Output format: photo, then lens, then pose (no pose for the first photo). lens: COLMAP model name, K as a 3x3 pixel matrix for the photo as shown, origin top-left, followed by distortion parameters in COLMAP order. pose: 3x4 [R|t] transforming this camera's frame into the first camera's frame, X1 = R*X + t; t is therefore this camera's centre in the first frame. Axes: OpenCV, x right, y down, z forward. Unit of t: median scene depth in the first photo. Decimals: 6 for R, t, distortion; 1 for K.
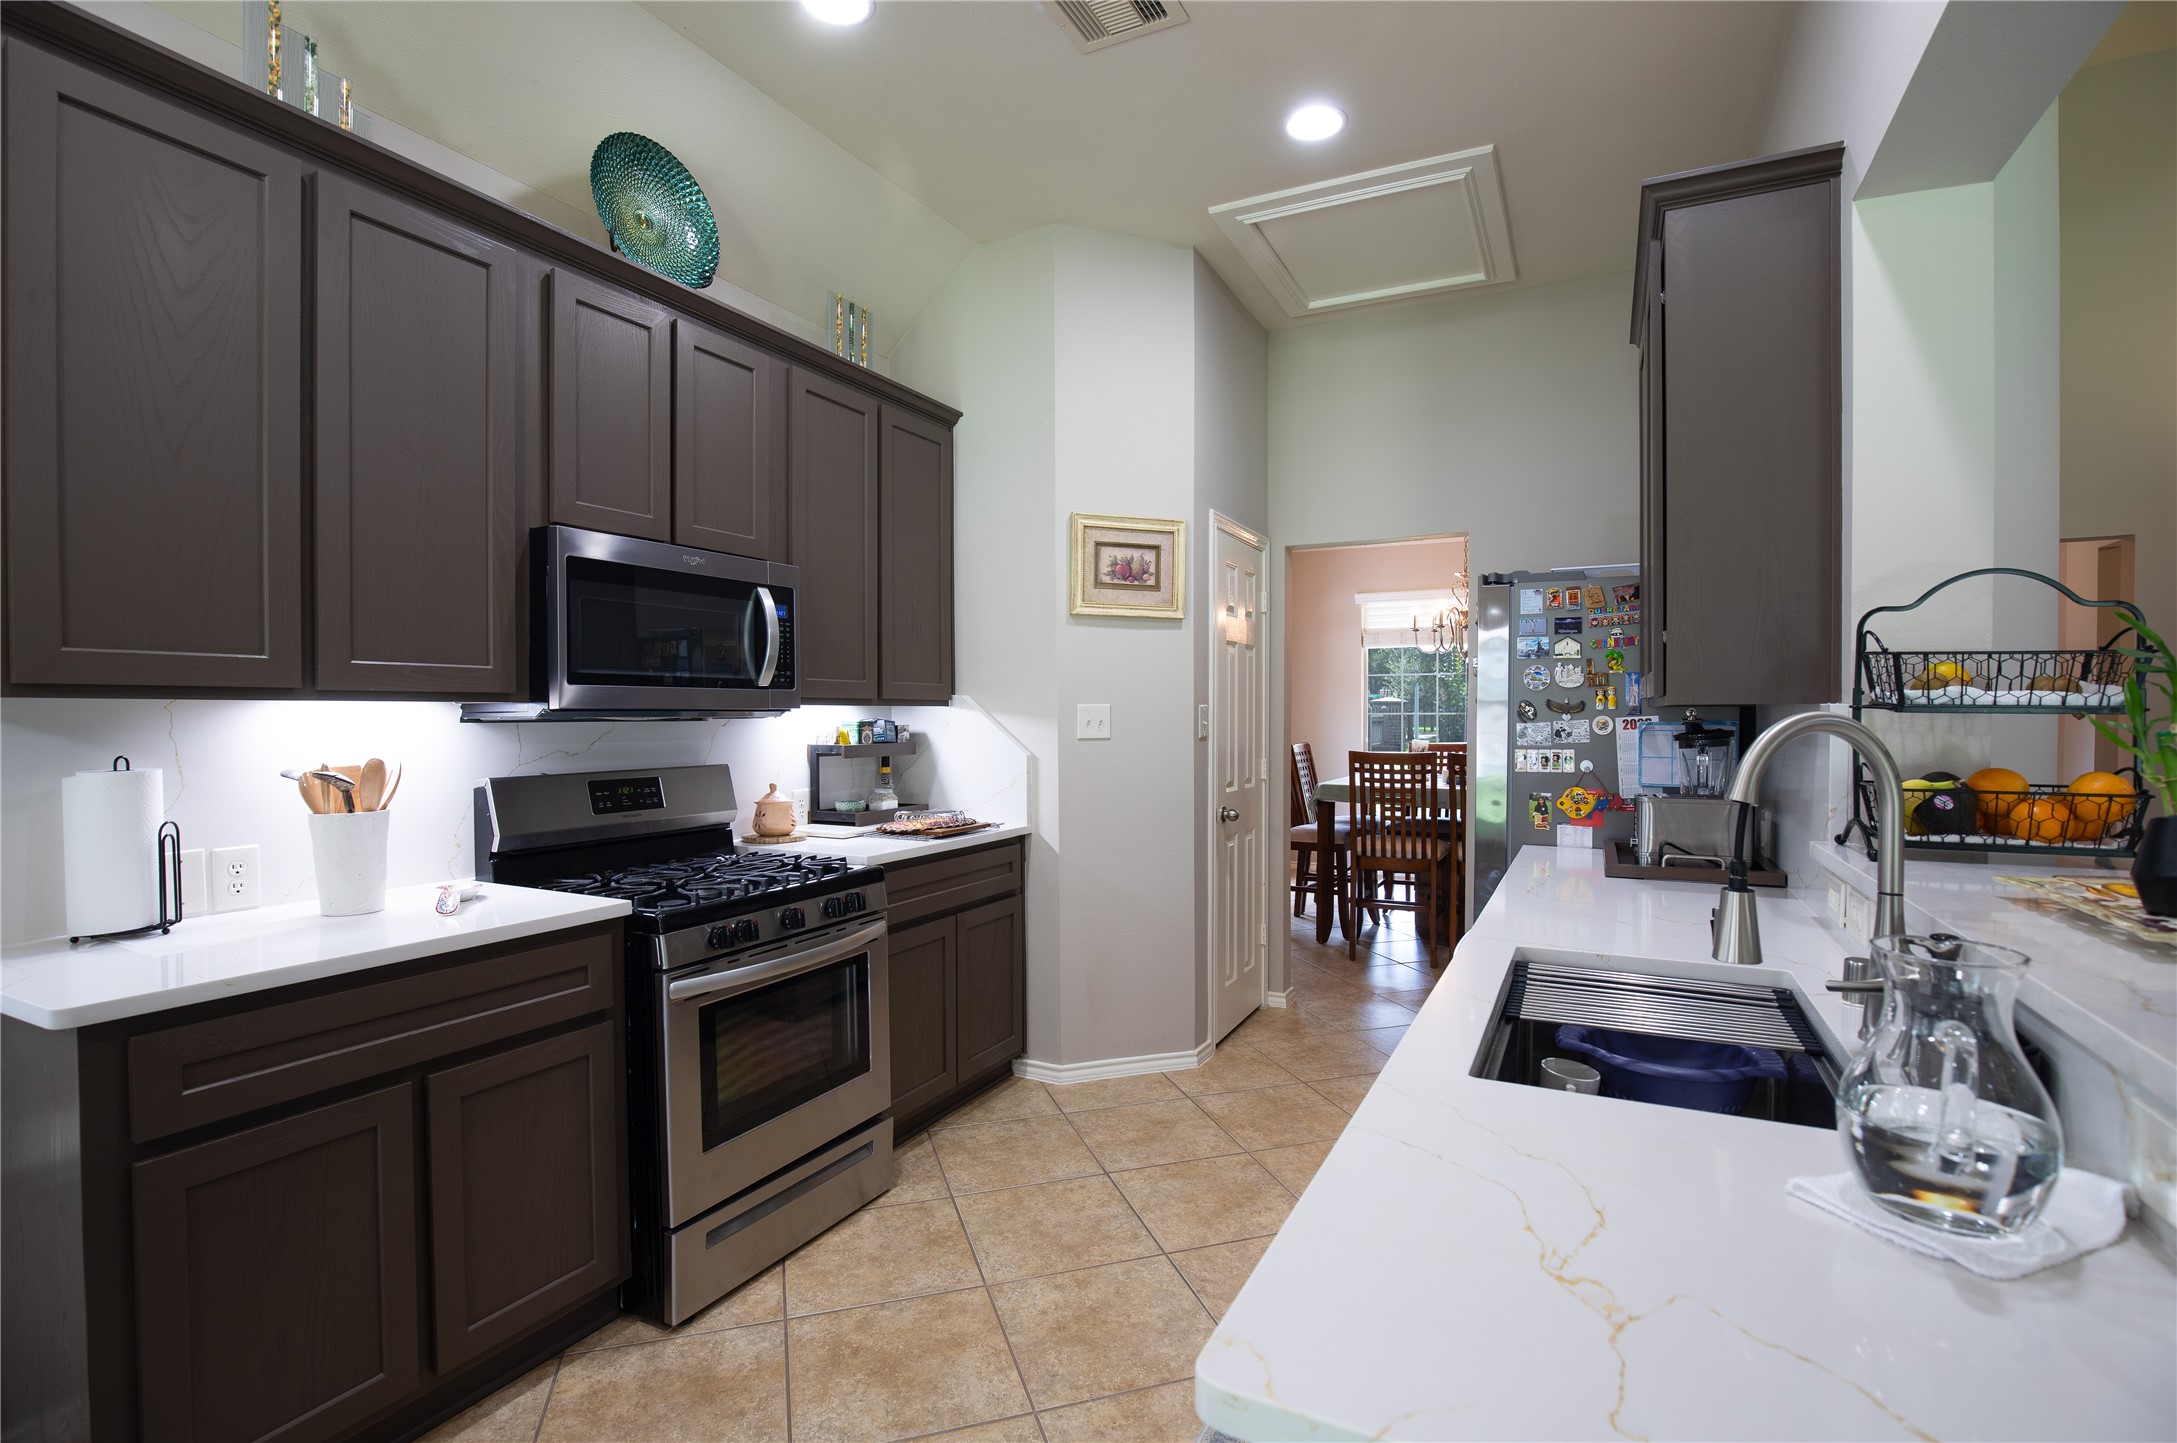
lens RADIAL K [[1002.3, 0, 1092.7], [0, 1002.3, 731.4], [0, 0, 1]] dist [-0.027296, 0.000913]
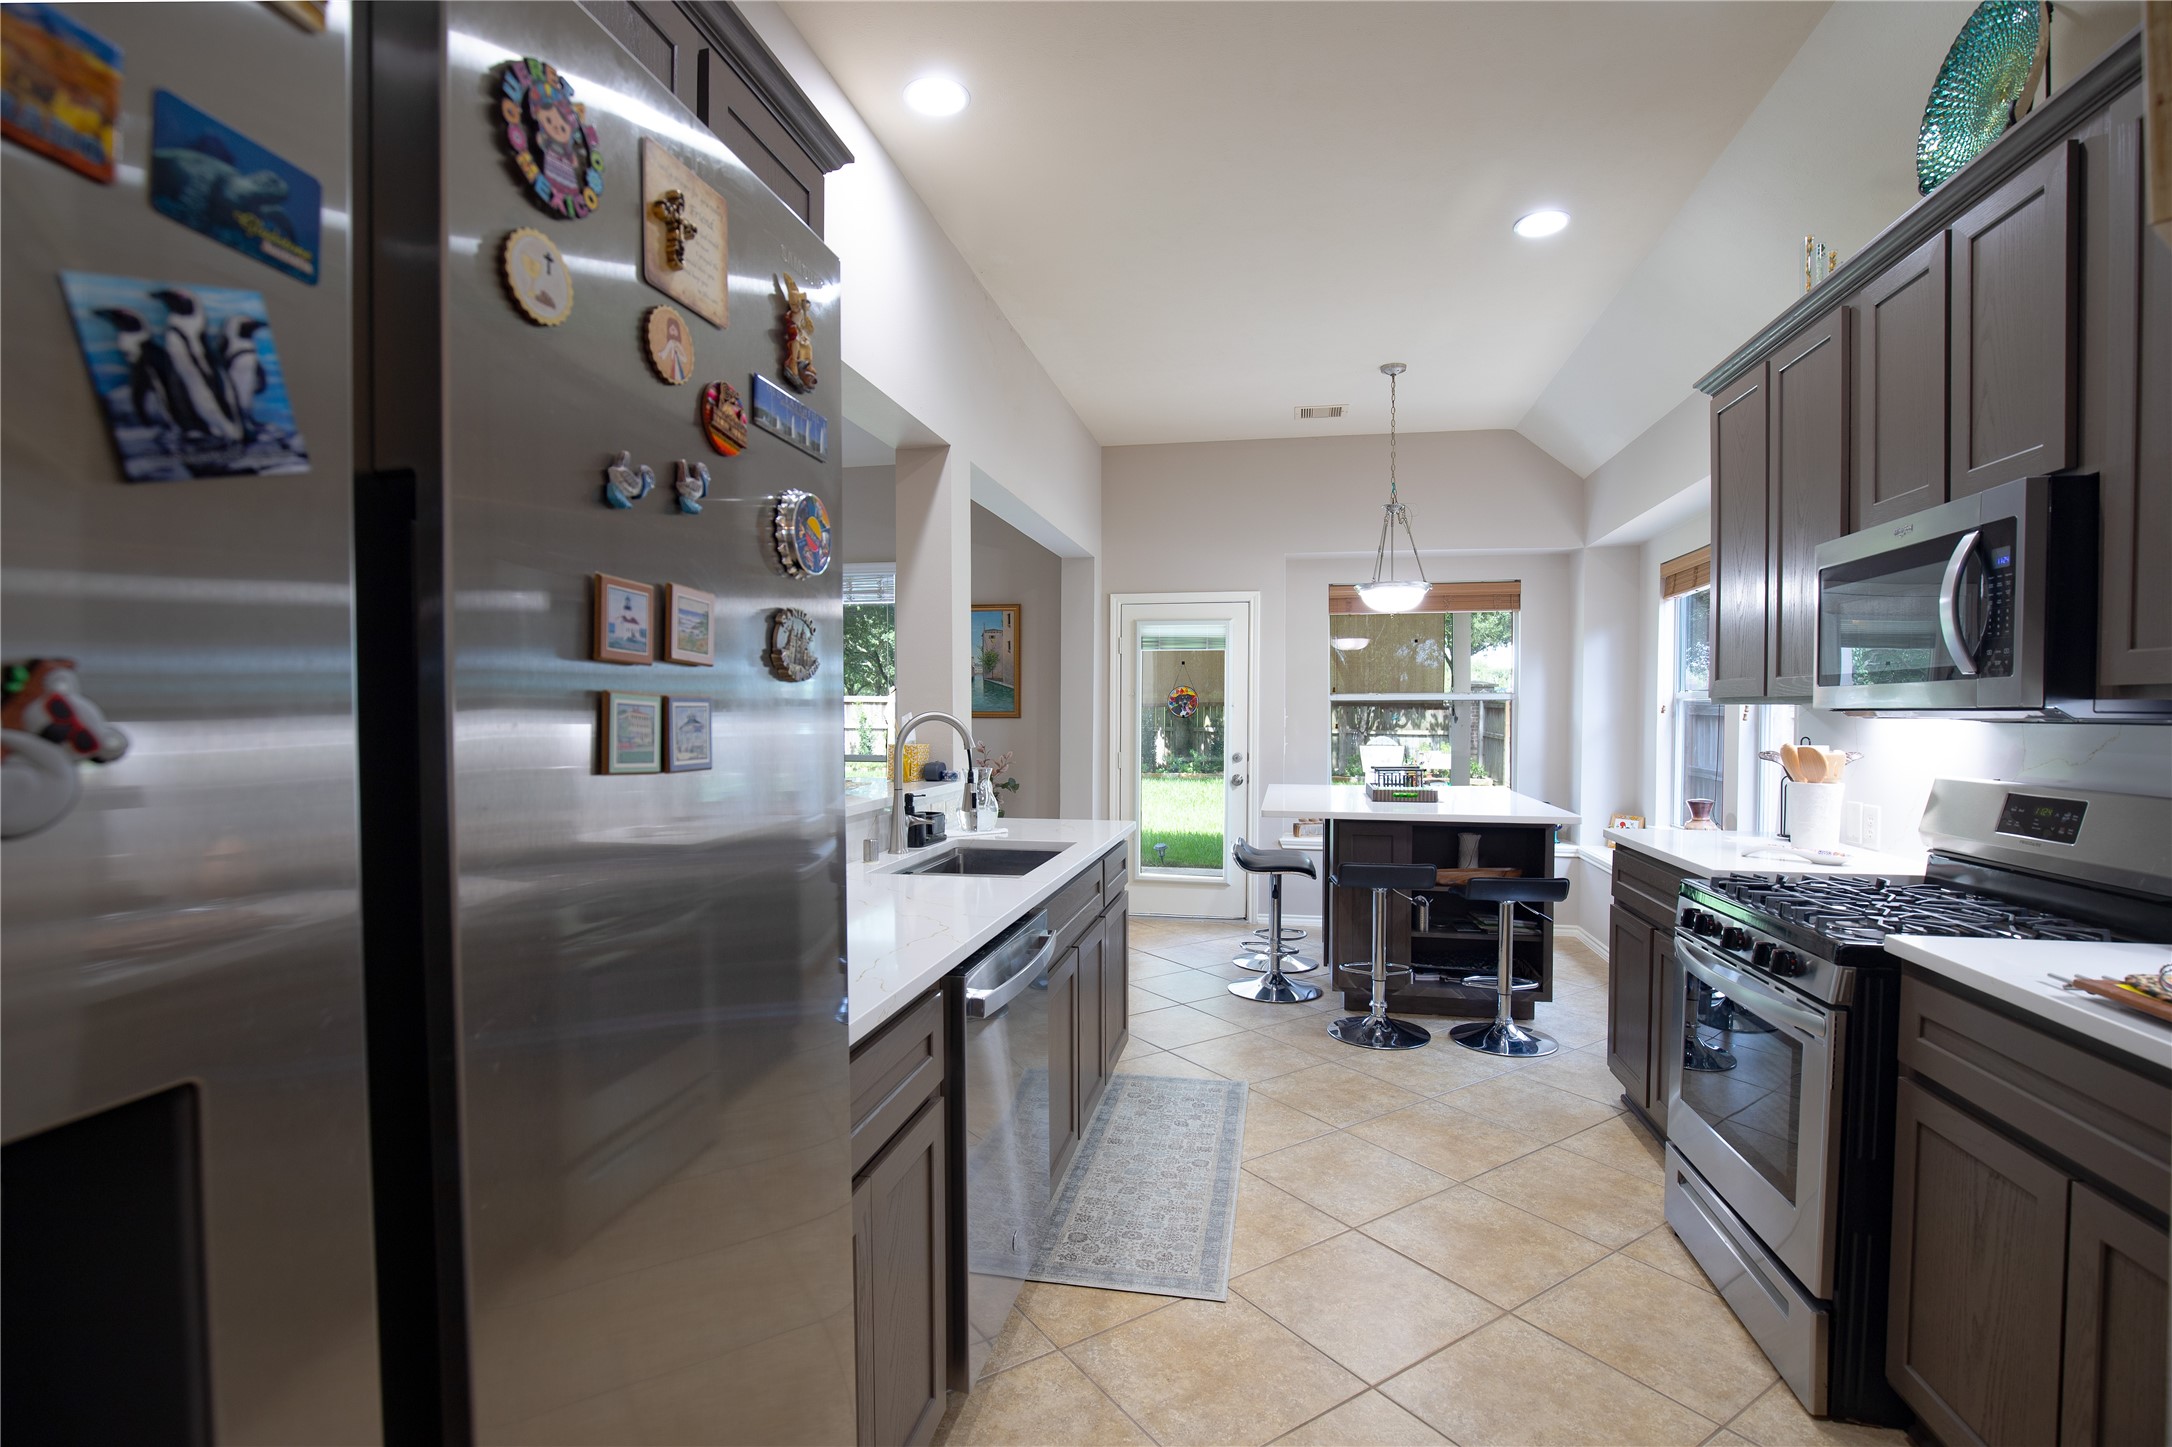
lens RADIAL K [[1021.2, 0, 1082.8], [0, 1021.2, 739.3], [0, 0, 1]] dist [0.009806, -0.000346]
pose [[-0.963164, 0.006538, -0.268835, 0.420959], [-0.006111, 0.998914, 0.046189, -0.027039], [0.268845, 0.046131, -0.962078, 1.393426]]
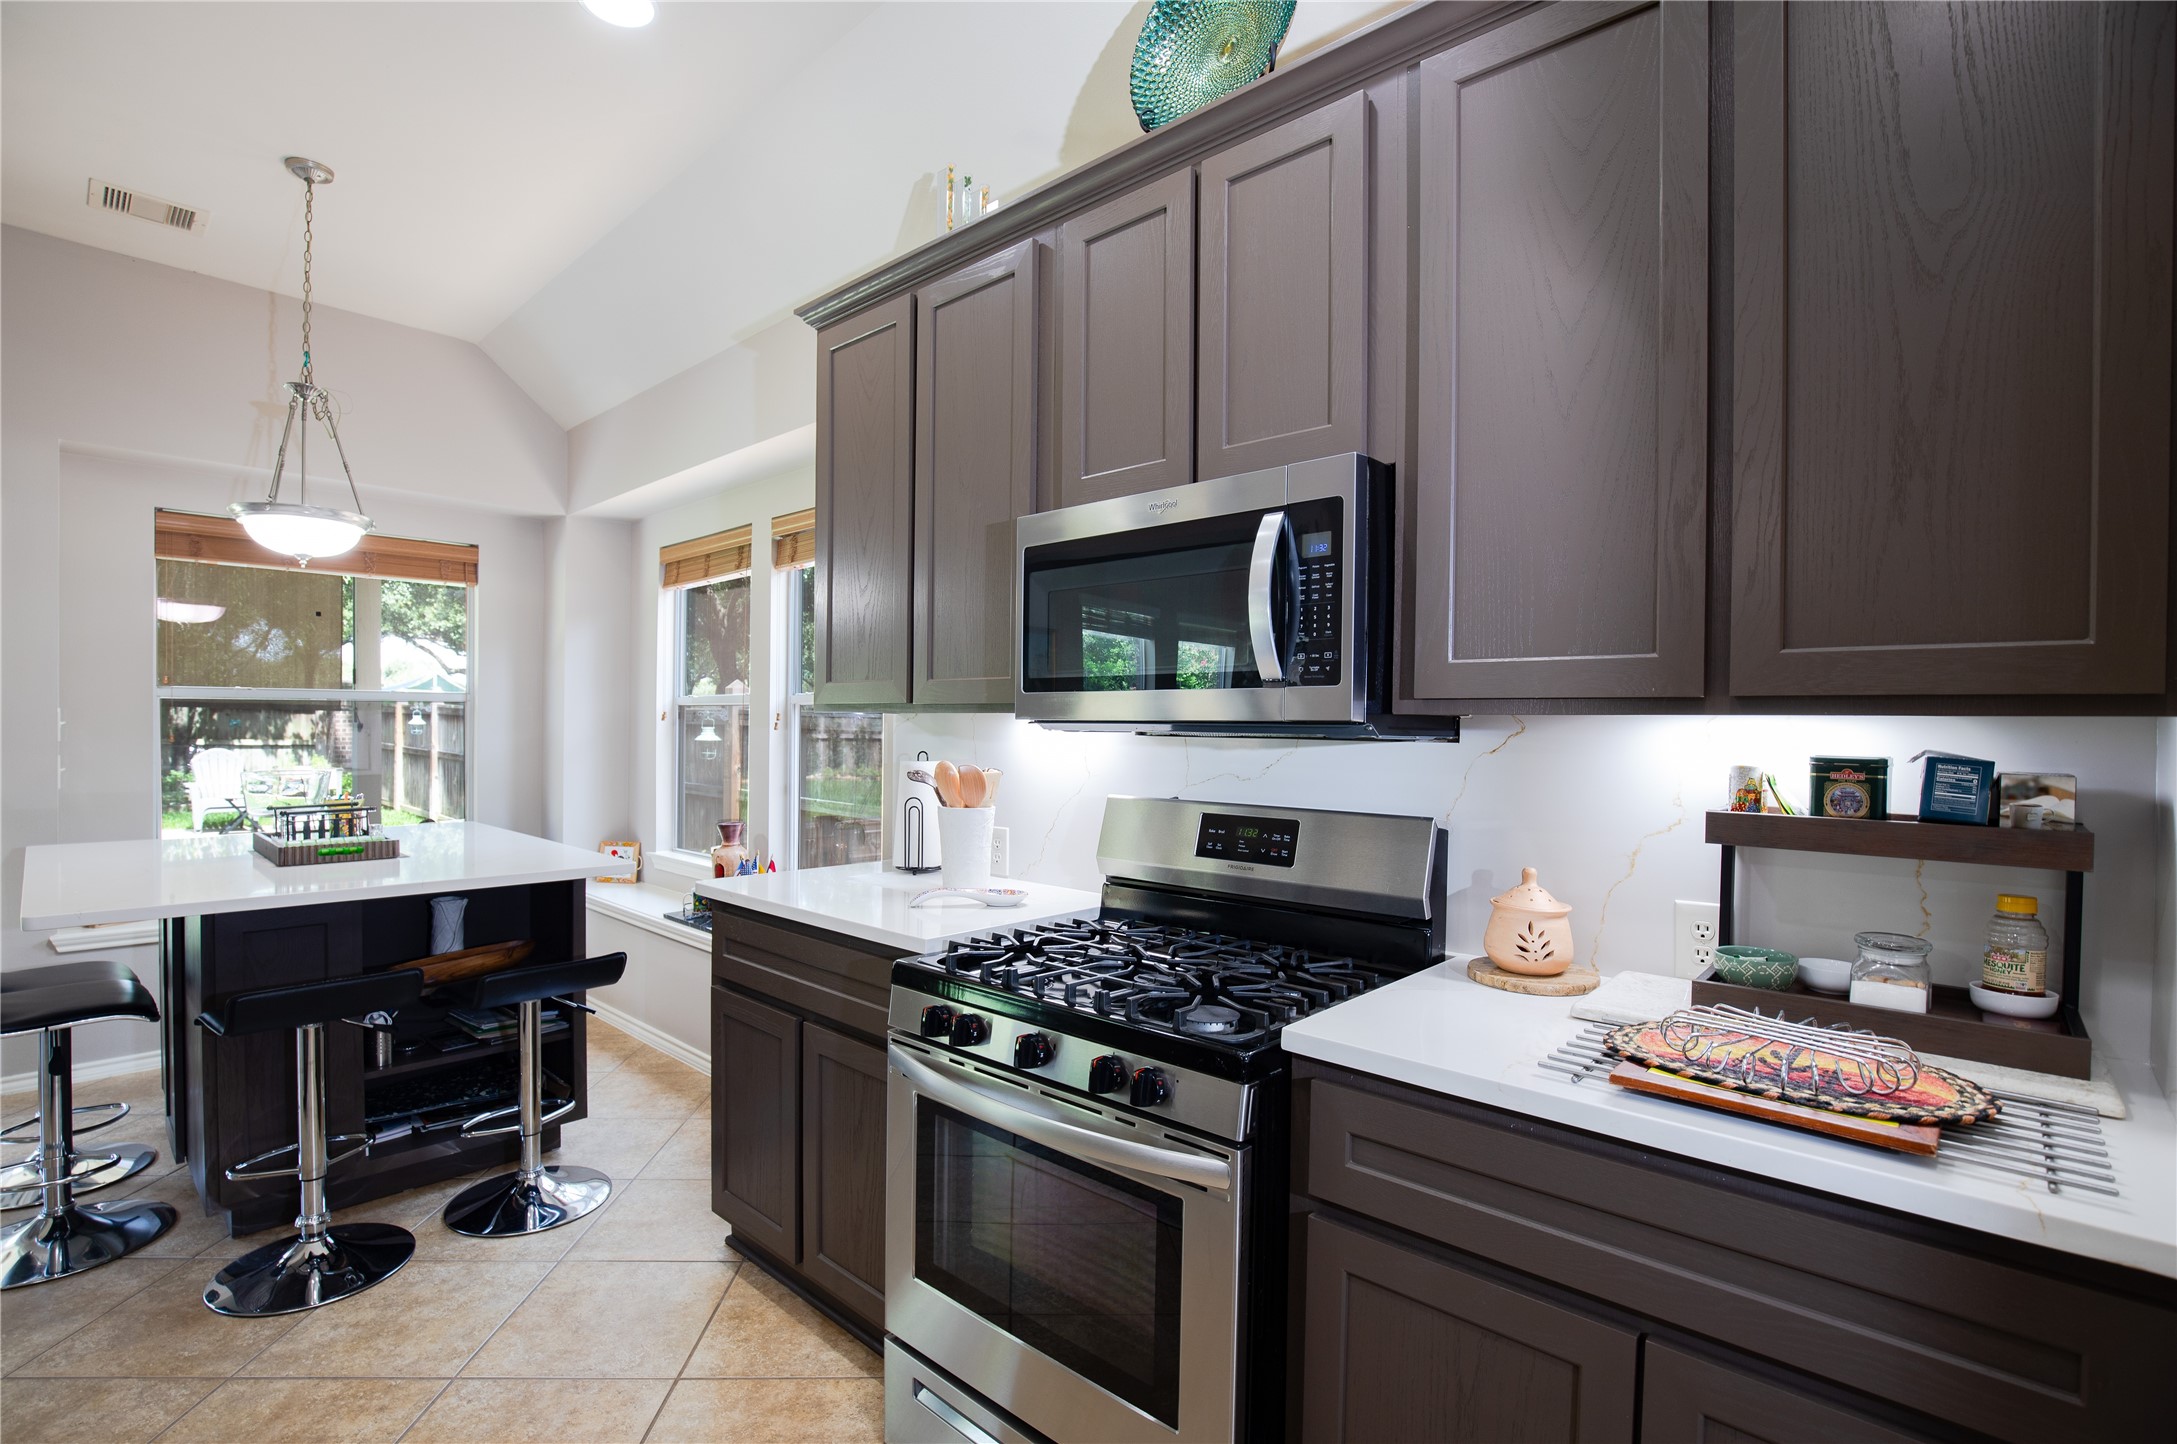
lens RADIAL K [[1002.3, 0, 1092.7], [0, 1002.3, 731.9], [0, 0, 1]] dist [-0.027296, 0.000913]
pose [[-0.264734, 0.009272, -0.964277, 0.240204], [-0.026228, 0.999515, 0.016811, -0.021236], [0.963965, 0.029742, -0.264362, 0.959390]]
